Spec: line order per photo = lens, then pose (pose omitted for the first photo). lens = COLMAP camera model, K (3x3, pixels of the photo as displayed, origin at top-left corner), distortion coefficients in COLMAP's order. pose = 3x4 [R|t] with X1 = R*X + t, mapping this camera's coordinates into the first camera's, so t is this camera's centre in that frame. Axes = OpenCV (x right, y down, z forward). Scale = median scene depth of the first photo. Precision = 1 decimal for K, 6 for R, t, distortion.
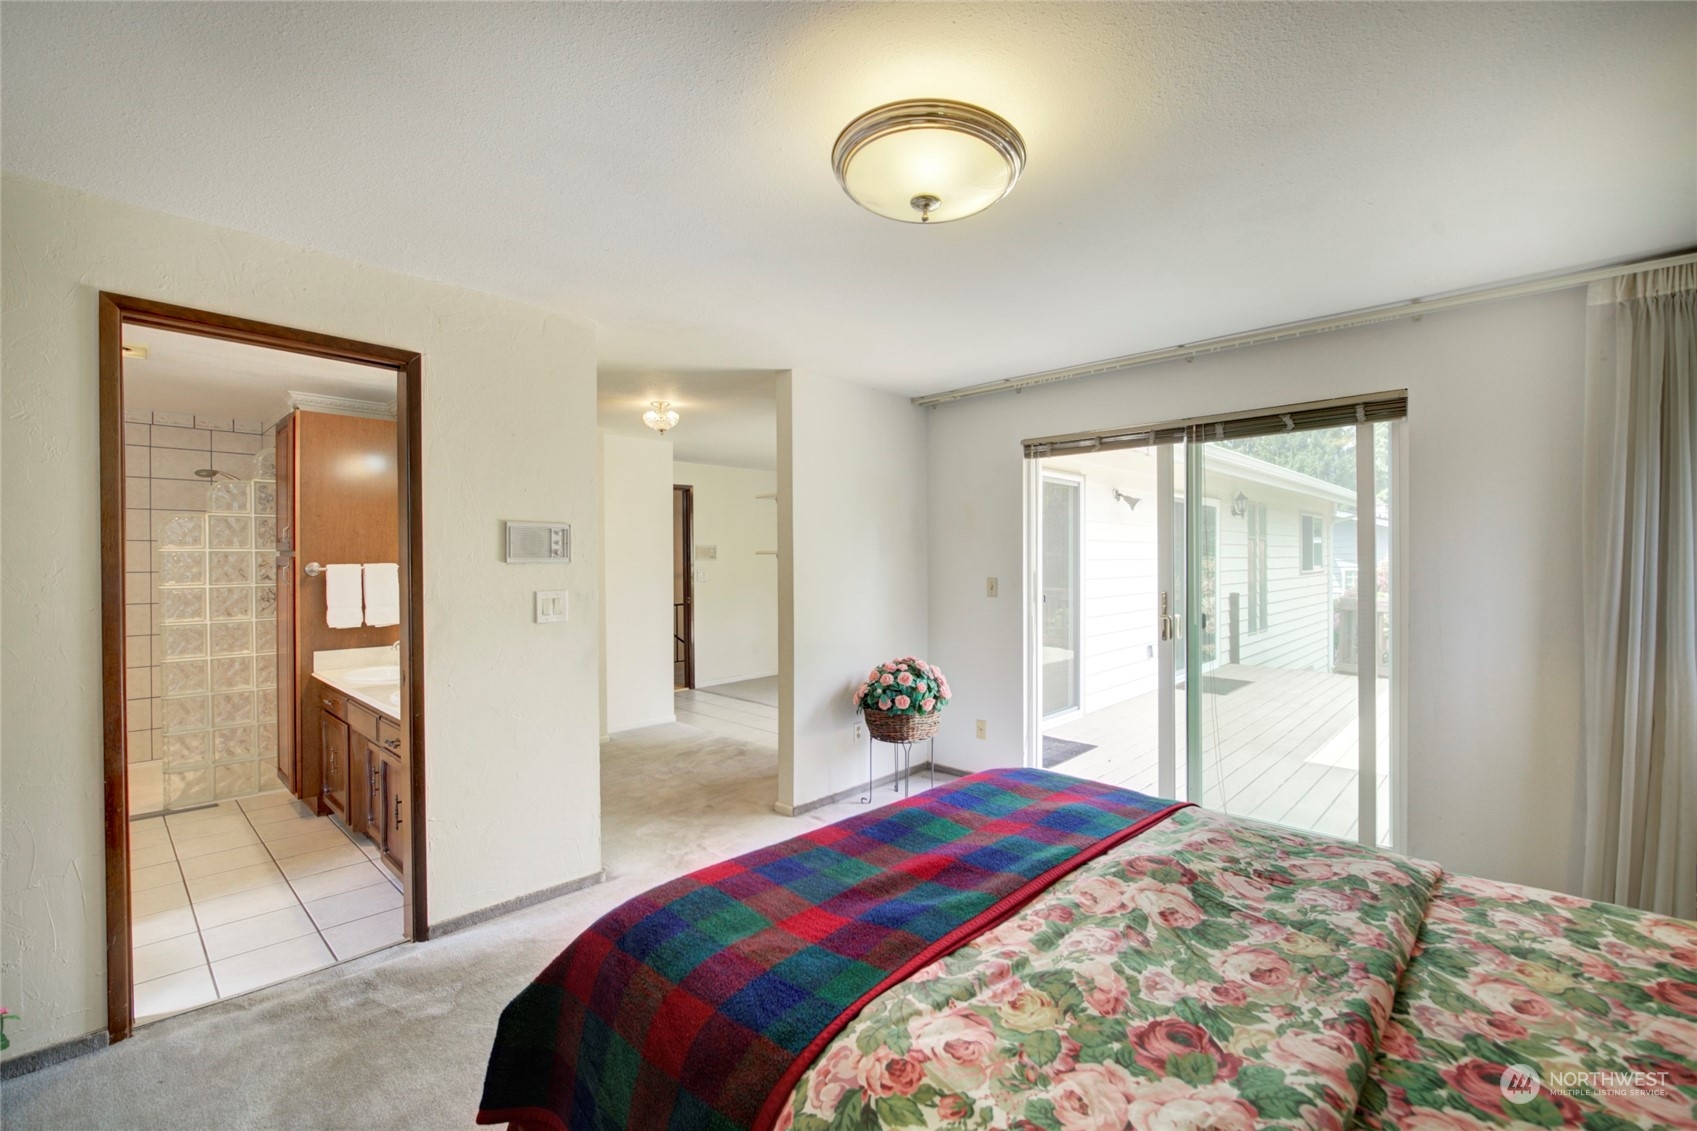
lens RADIAL K [[737.6, 0, 847.8], [0, 737.6, 564.4], [0, 0, 1]] dist [-0.008556, 0.000149]
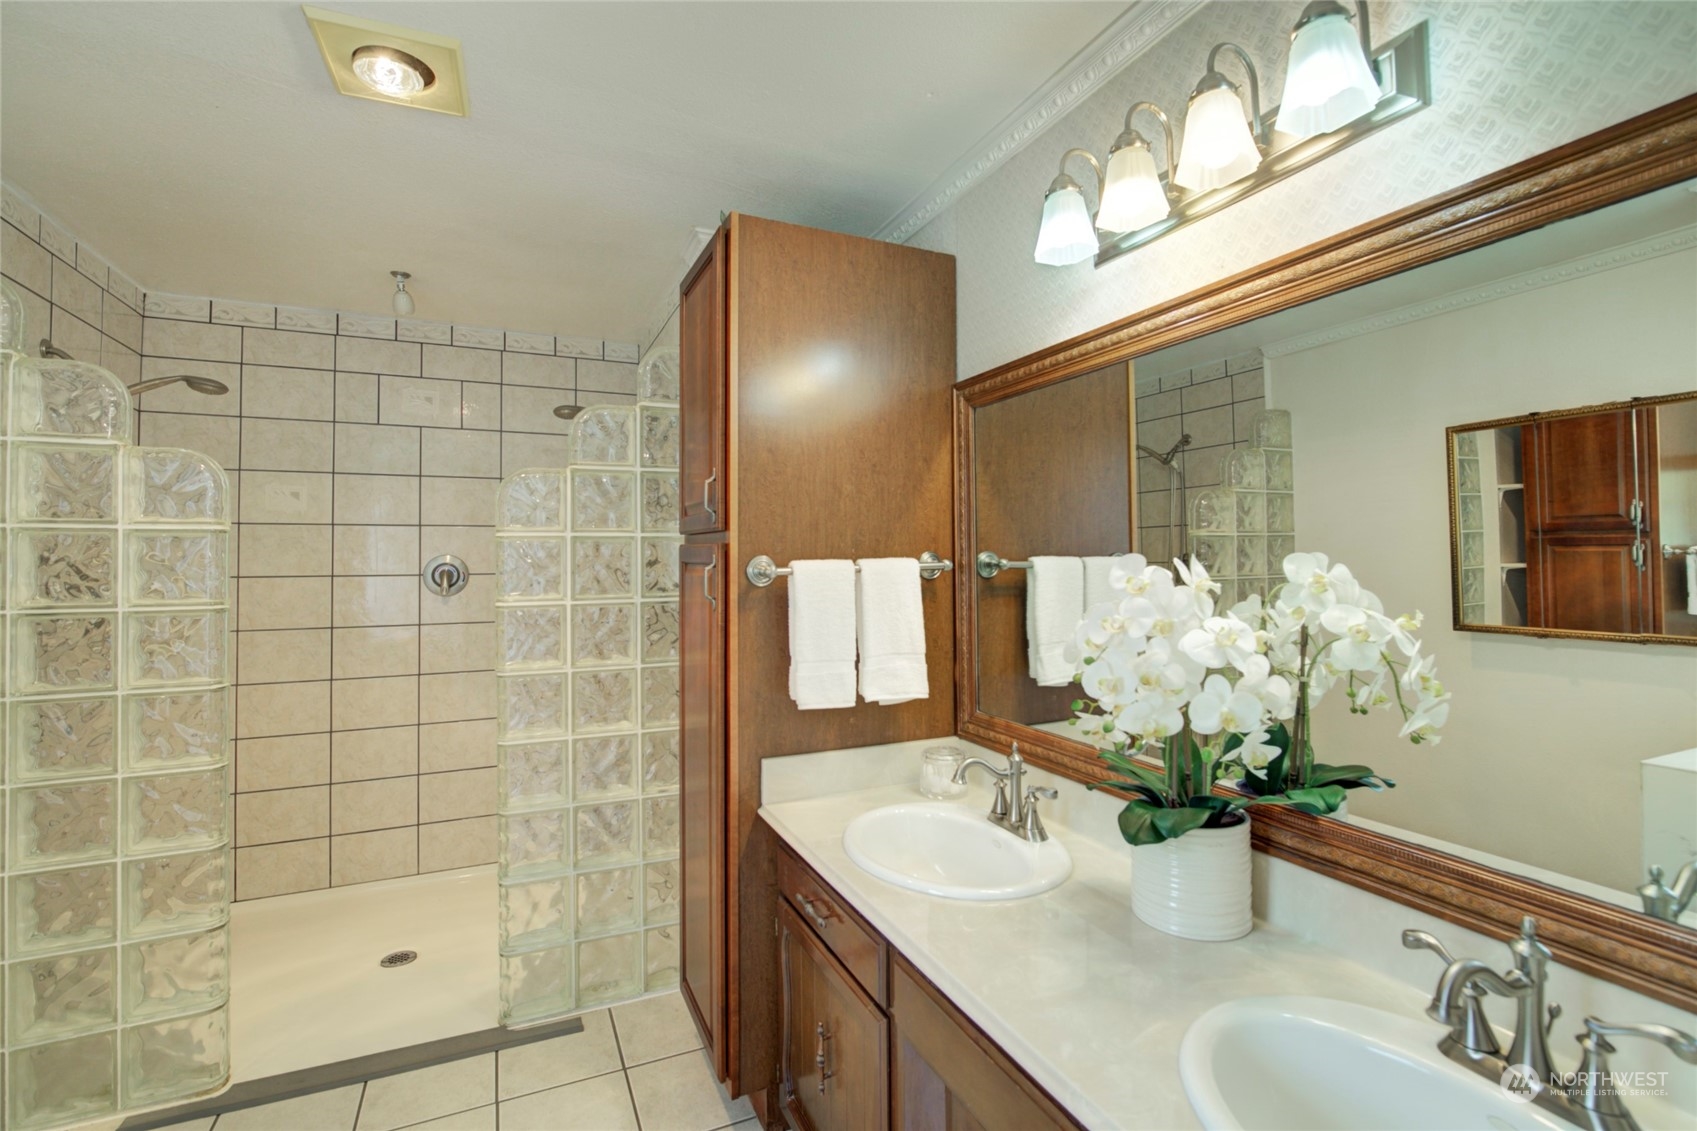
lens RADIAL K [[737.6, 0, 818.2], [0, 737.6, 547.7], [0, 0, 1]] dist [-0.008556, 0.000149]
pose [[0.924032, -0.009340, -0.382202, -0.507425], [0.001142, 0.999765, -0.021669, 0.001768], [0.382314, 0.019586, 0.923825, 0.581029]]
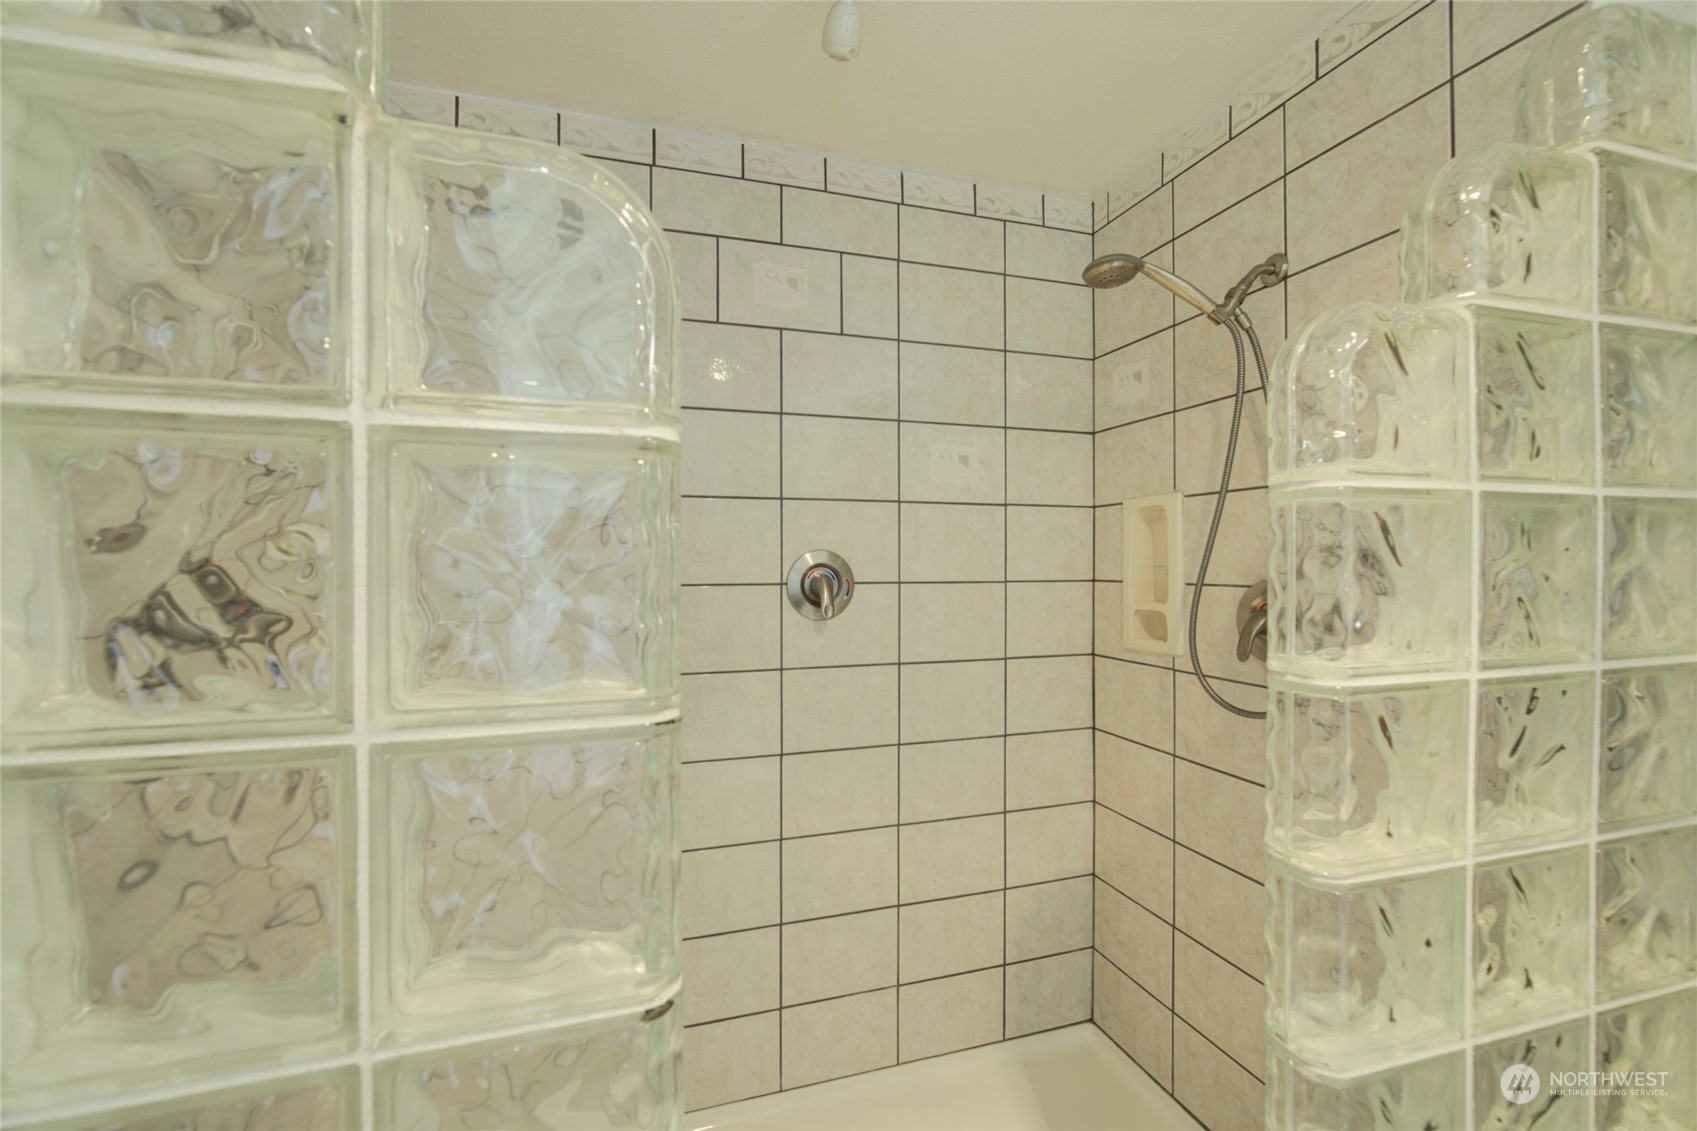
lens RADIAL K [[737.6, 0, 848.5], [0, 737.6, 566.1], [0, 0, 1]] dist [-0.008556, 0.000149]
pose [[0.871922, 0.005220, -0.489617, -0.783727], [-0.005419, 0.999985, 0.001010, 0.001793], [0.489615, 0.001772, 0.871937, 0.698212]]
